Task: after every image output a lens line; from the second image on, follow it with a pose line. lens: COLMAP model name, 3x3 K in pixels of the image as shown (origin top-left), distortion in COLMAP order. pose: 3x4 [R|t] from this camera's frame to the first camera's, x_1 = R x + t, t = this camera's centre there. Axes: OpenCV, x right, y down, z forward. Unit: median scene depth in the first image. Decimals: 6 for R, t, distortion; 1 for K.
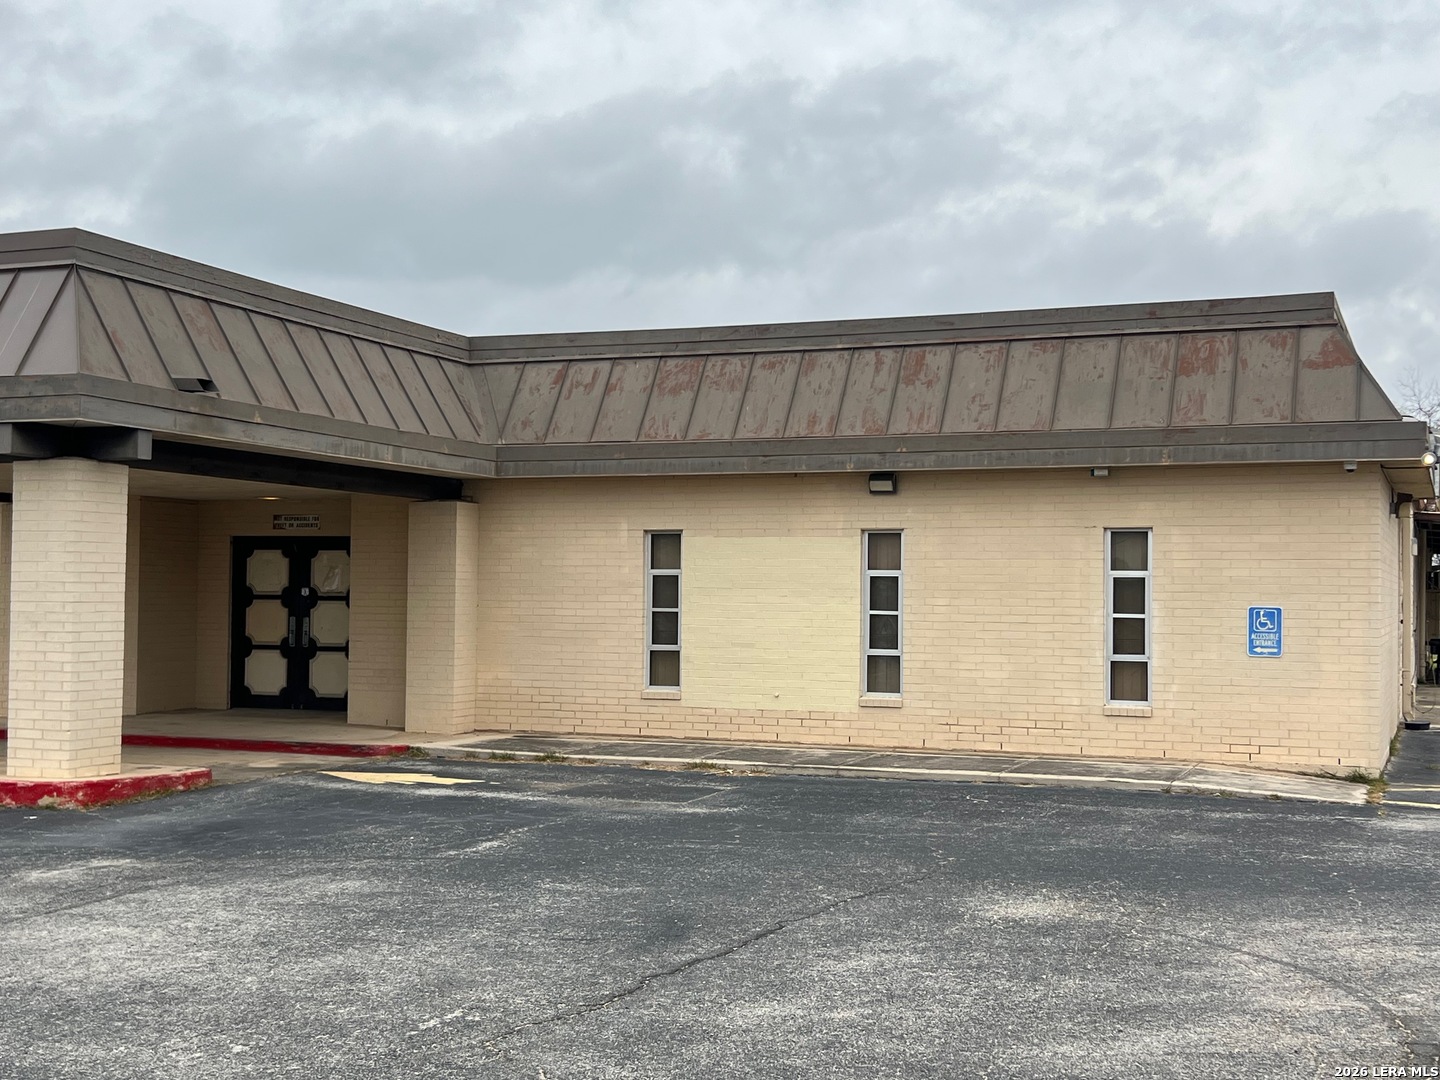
lens RADIAL K [[1928.0, 0, 720.0], [0, 1928.0, 540.0], [0, 0, 1]] dist [0.167829, -0.407716]
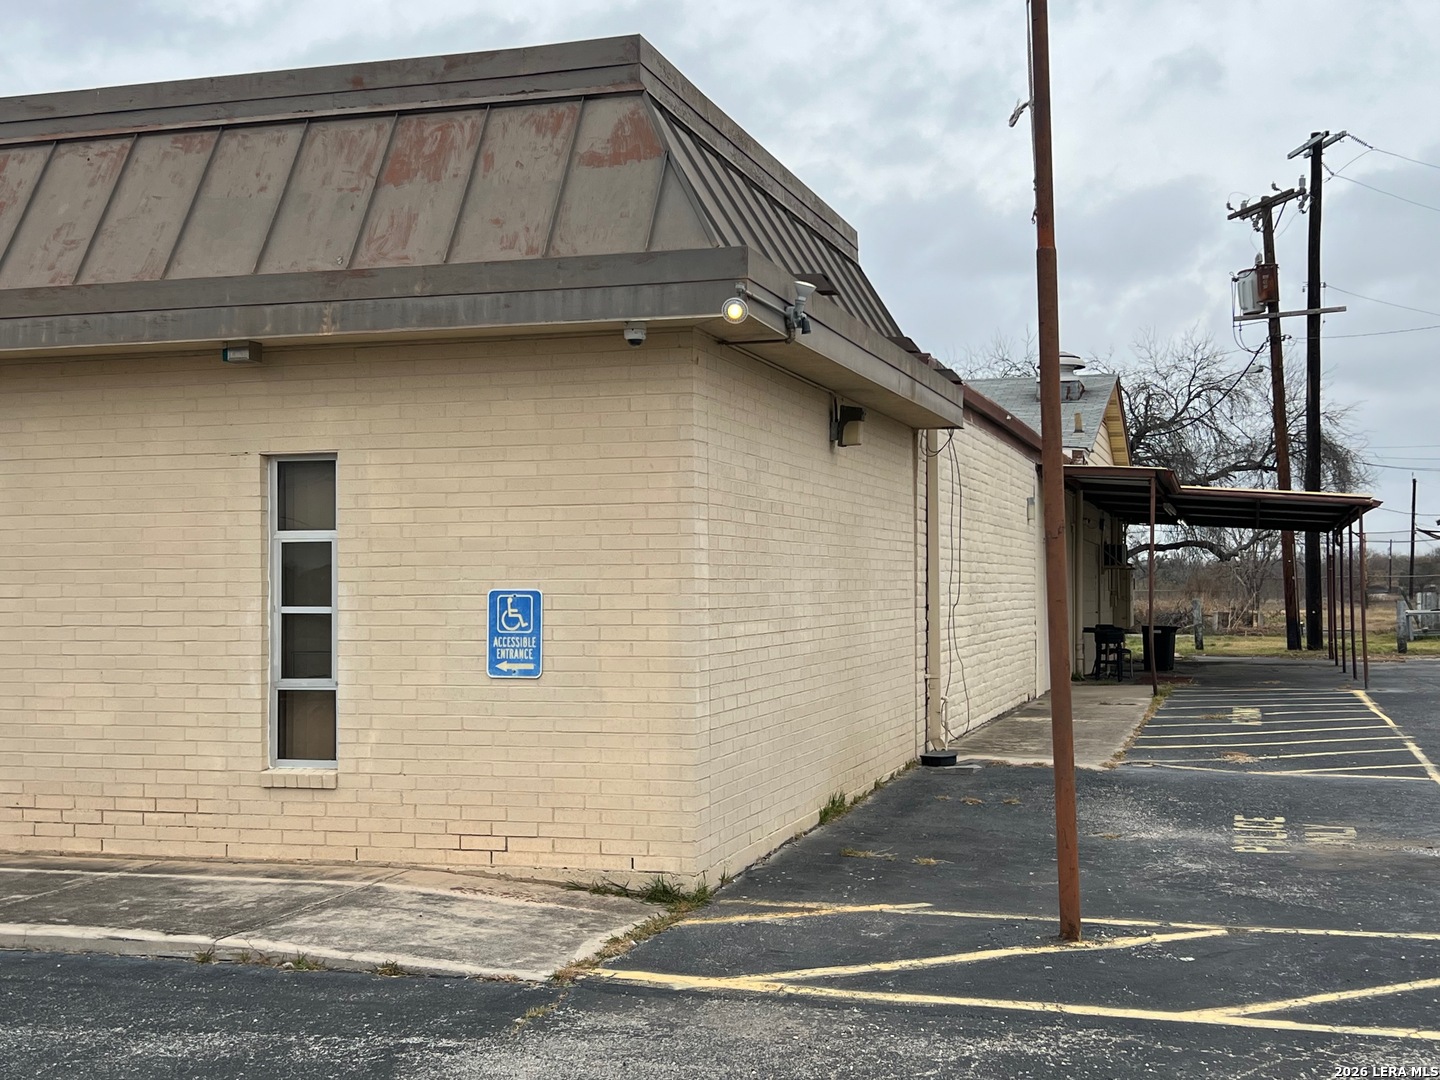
lens RADIAL K [[1928.0, 0, 720.0], [0, 1928.0, 540.0], [0, 0, 1]] dist [0.167829, -0.407716]
pose [[0.995843, -0.013482, 0.090081, 0.282163], [0.013001, 0.999898, 0.005929, 0.017003], [-0.090152, -0.004734, 0.995917, 0.428447]]
